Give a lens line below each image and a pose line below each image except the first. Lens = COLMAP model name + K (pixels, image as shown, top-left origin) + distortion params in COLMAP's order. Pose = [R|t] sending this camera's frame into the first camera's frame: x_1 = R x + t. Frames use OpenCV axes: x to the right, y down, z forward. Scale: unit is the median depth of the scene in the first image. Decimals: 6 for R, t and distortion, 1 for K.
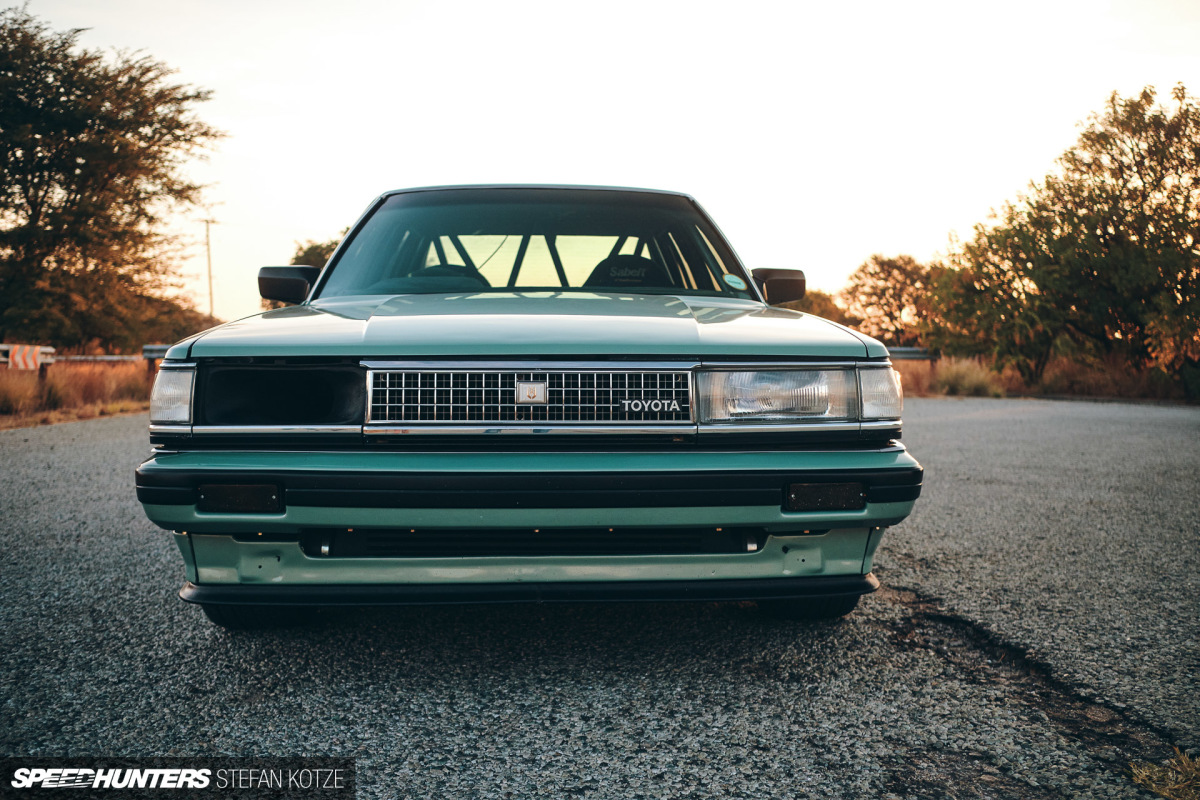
lens RADIAL K [[1146.7, 0, 600.0], [0, 1146.7, 400.0], [0, 0, 1]] dist [-0.075668, 0.198243]
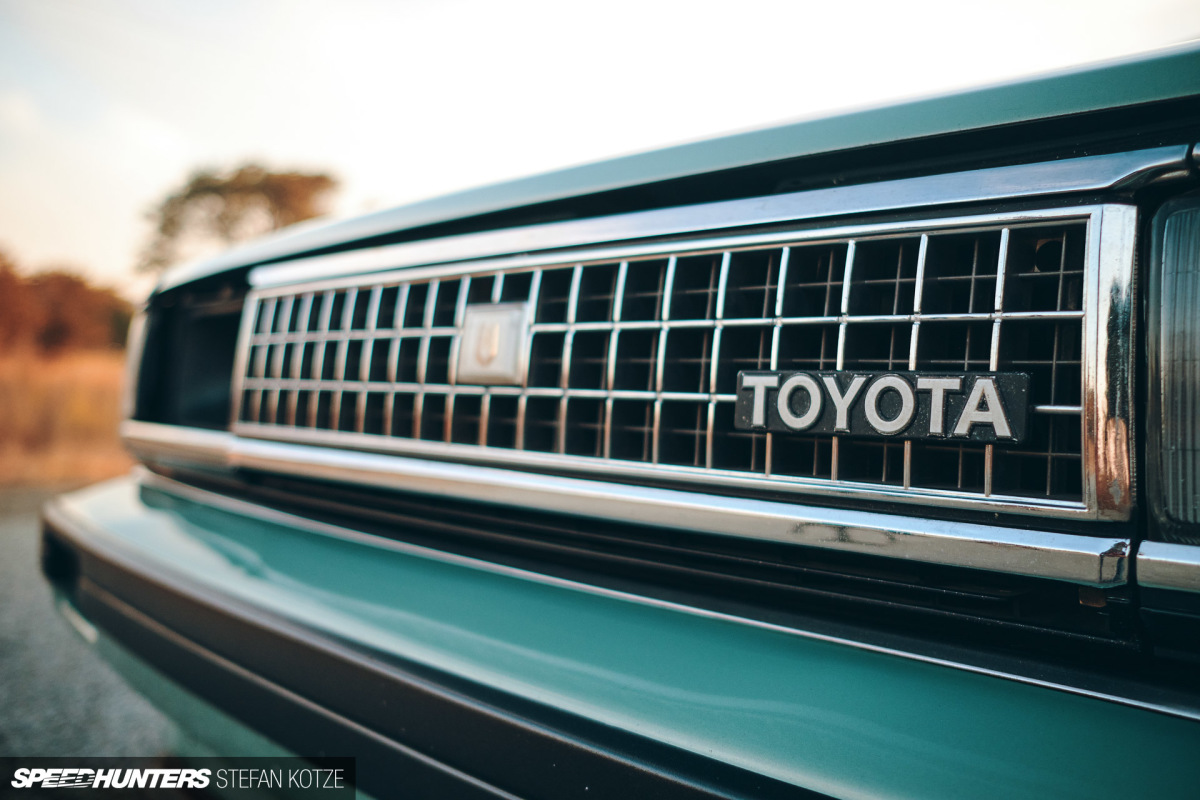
lens RADIAL K [[1146.7, 0, 600.0], [0, 1146.7, 400.0], [0, 0, 1]] dist [-0.075668, 0.198243]
pose [[0.634580, 0.019245, -0.772618, 0.161850], [-0.054741, 0.998298, -0.020095, 0.010469], [0.770916, 0.055045, 0.634554, 0.844606]]
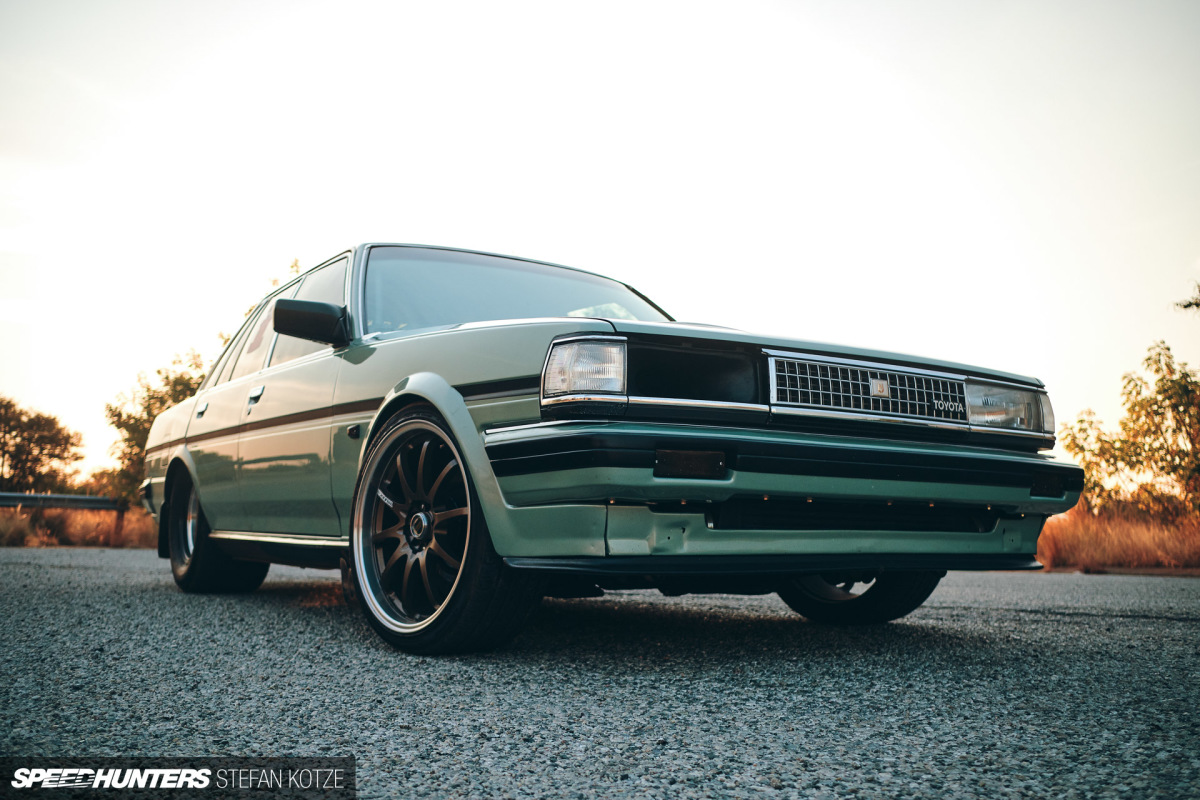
lens RADIAL K [[1146.7, 0, 600.0], [0, 1146.7, 400.0], [0, 0, 1]] dist [-0.075668, 0.198243]
pose [[0.869467, 0.069692, 0.489050, -0.887614], [0.006622, 0.988265, -0.152605, 0.184278], [-0.493947, 0.135923, 0.858802, 0.122850]]
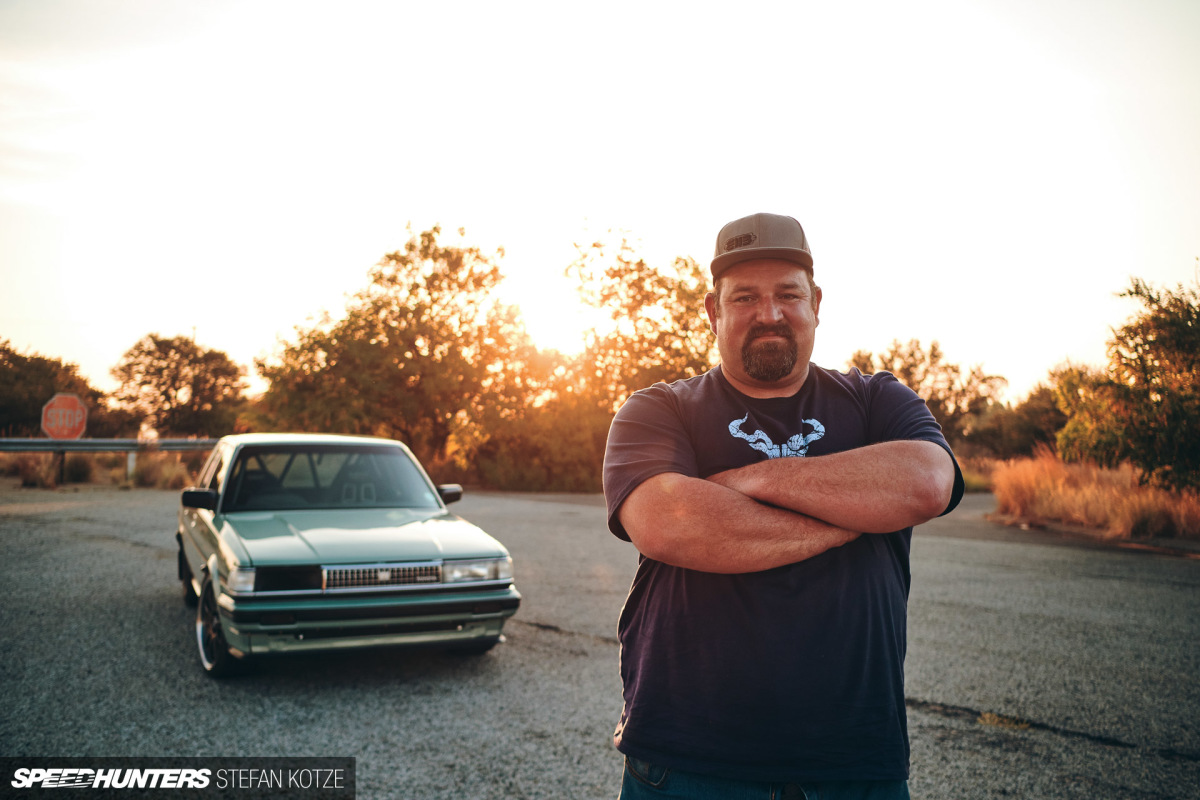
lens RADIAL K [[1146.7, 0, 600.0], [0, 1146.7, 400.0], [0, 0, 1]] dist [-0.075668, 0.198243]
pose [[0.933631, 0.016252, 0.357869, -0.562327], [0.005332, 0.998229, -0.059245, -0.261204], [-0.358198, 0.057221, 0.931891, -1.763560]]
